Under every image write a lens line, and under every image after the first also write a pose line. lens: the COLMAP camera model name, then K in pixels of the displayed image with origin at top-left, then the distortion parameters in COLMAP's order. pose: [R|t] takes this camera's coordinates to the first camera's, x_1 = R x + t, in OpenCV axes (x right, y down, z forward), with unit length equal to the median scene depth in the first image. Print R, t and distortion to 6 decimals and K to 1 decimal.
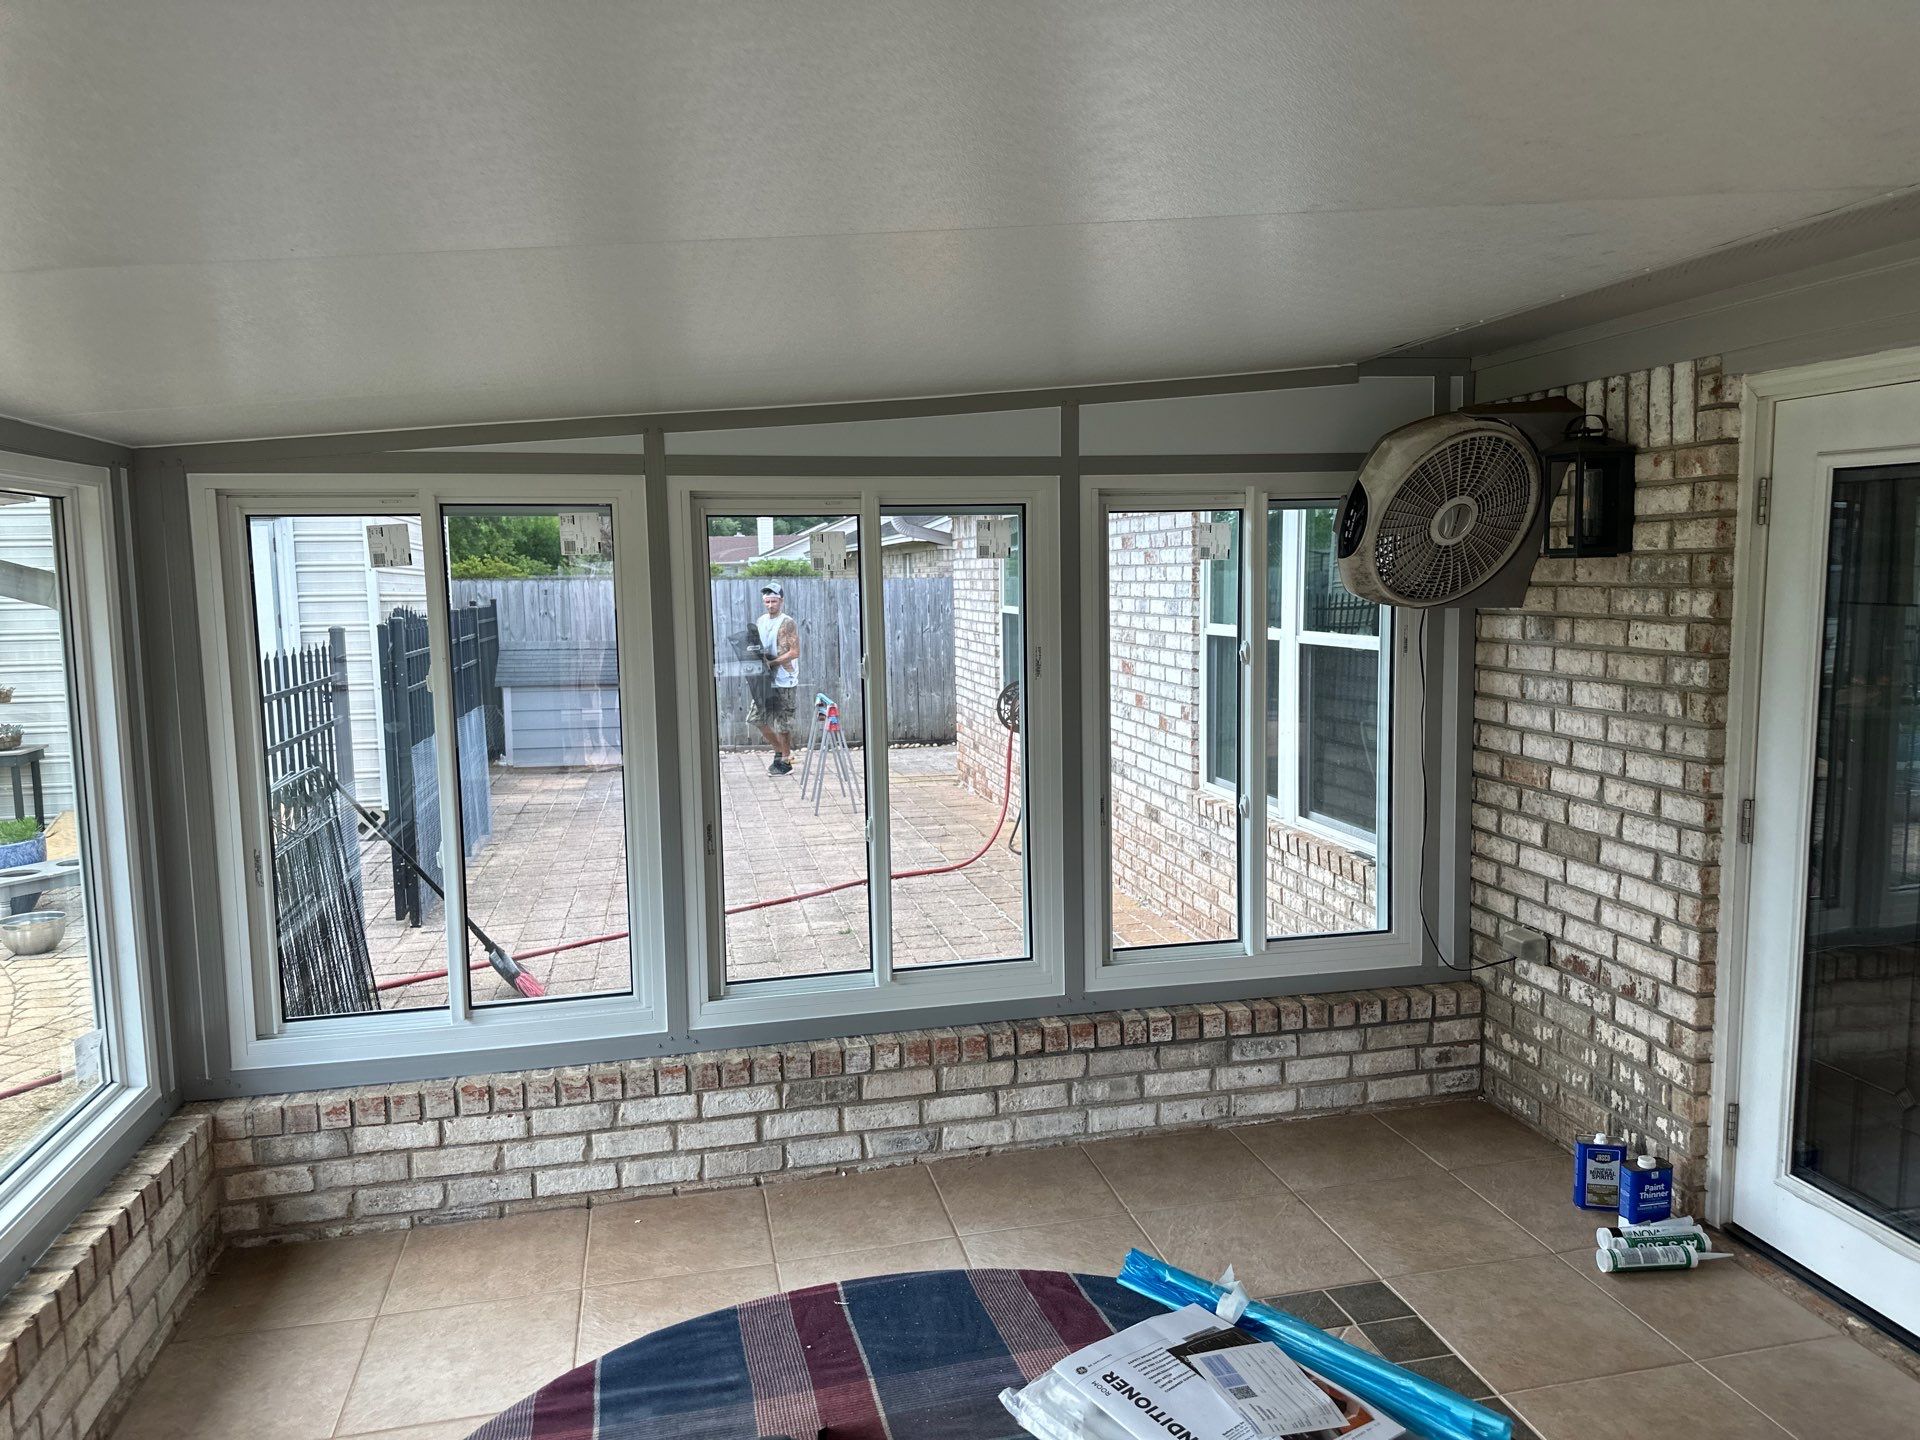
lens RADIAL K [[1362.1, 0, 955.0], [0, 1362.1, 718.0], [0, 0, 1]] dist [0.049544, -0.051255]
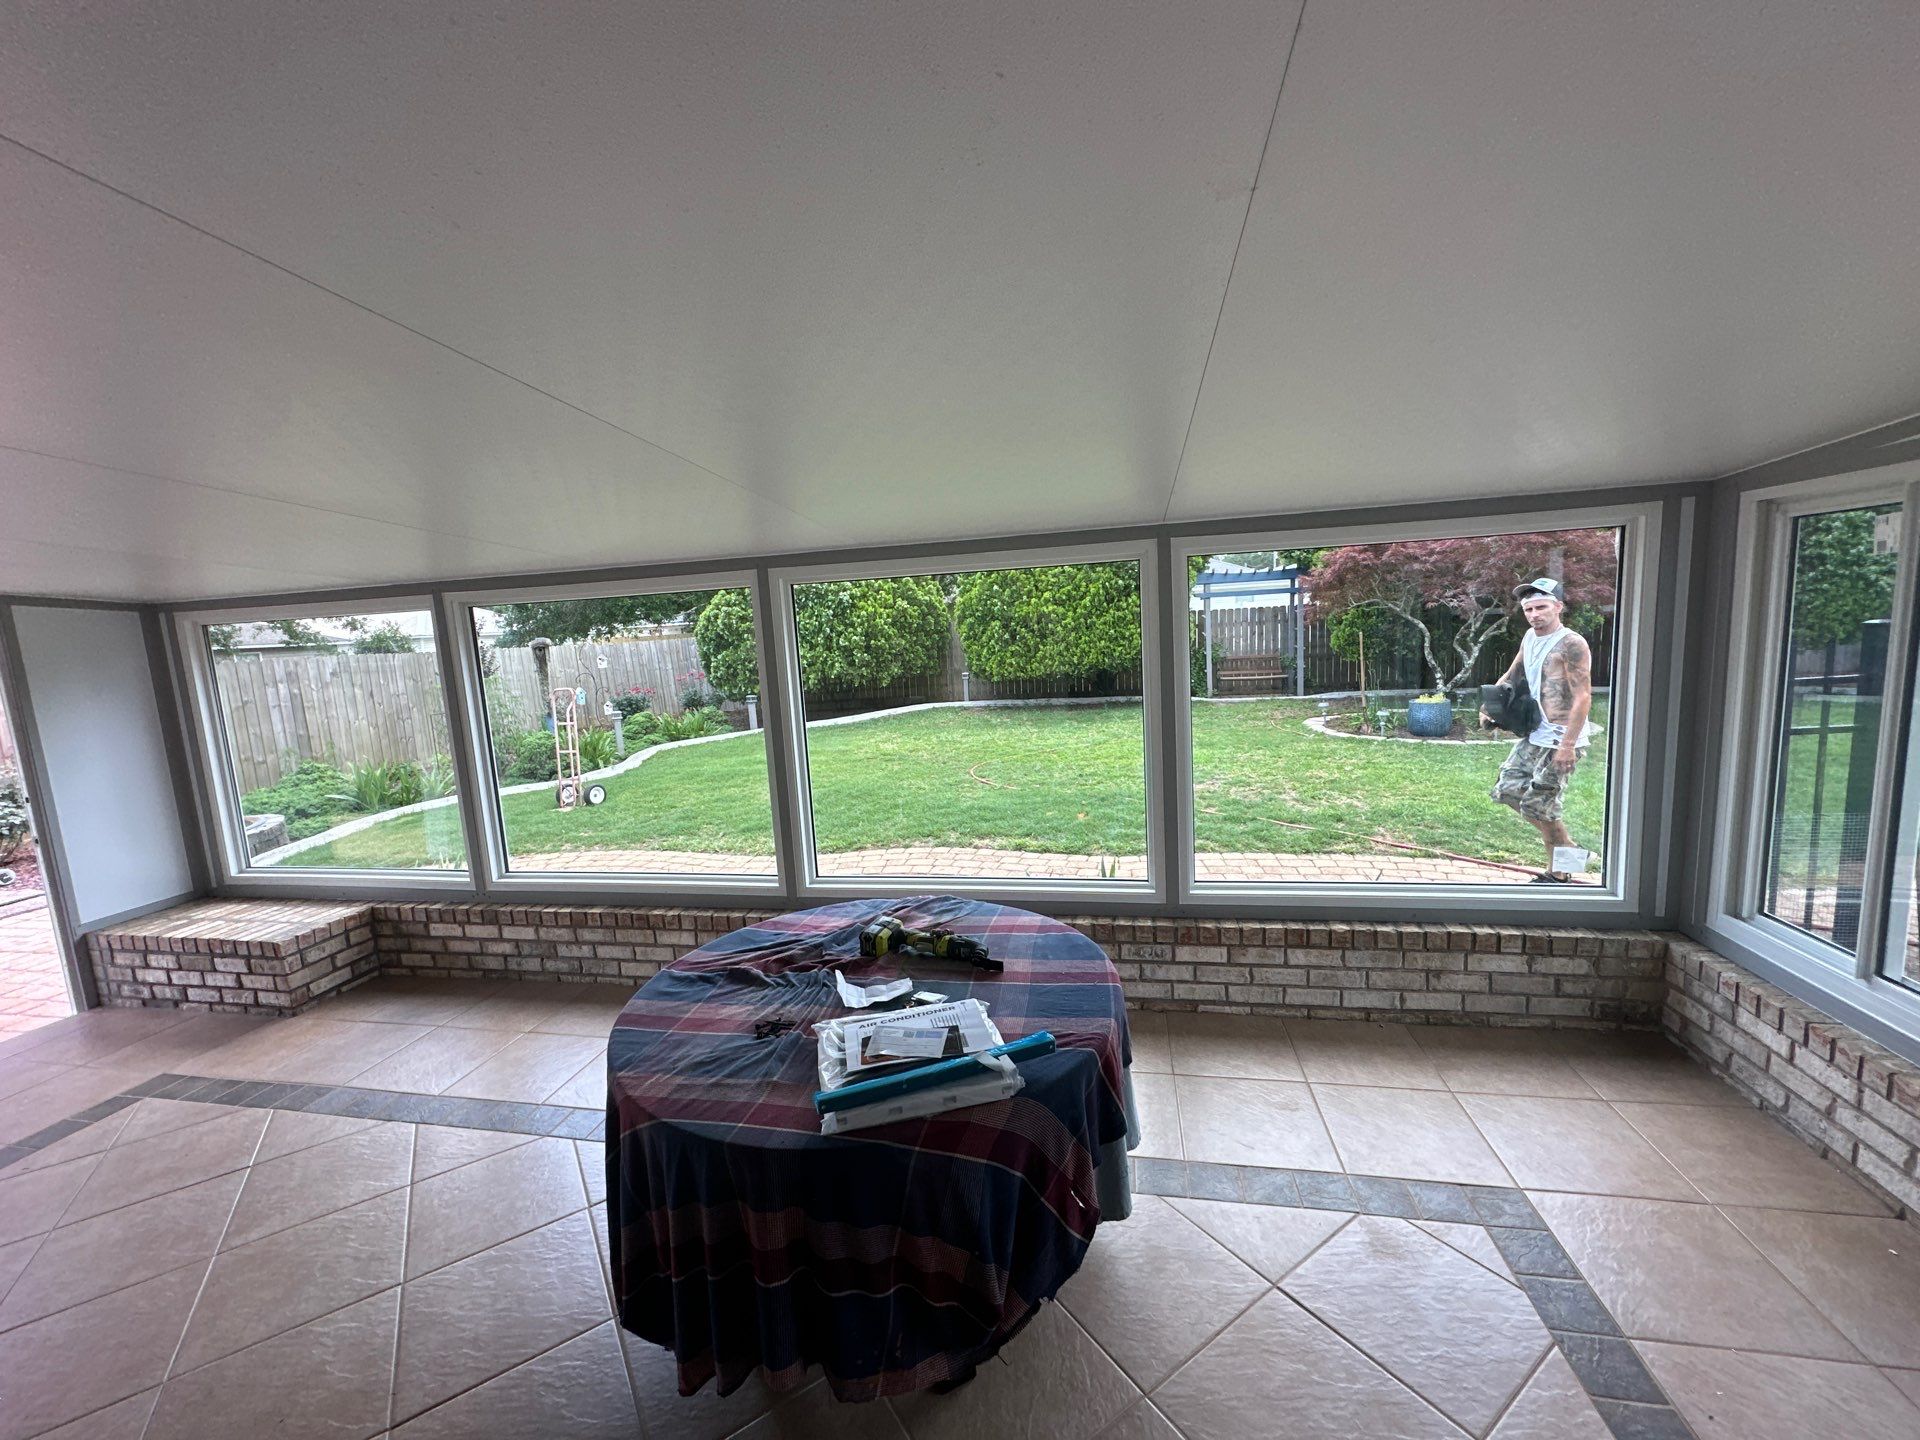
lens RADIAL K [[763.4, 0, 957.7], [0, 763.4, 719.3], [0, 0, 1]] dist [-0.003113, 0.000449]
pose [[-0.402818, 0.158365, -0.901476, 0.436625], [-0.035351, 0.981491, 0.188218, -0.067334], [0.914597, 0.107685, -0.389763, 0.571332]]
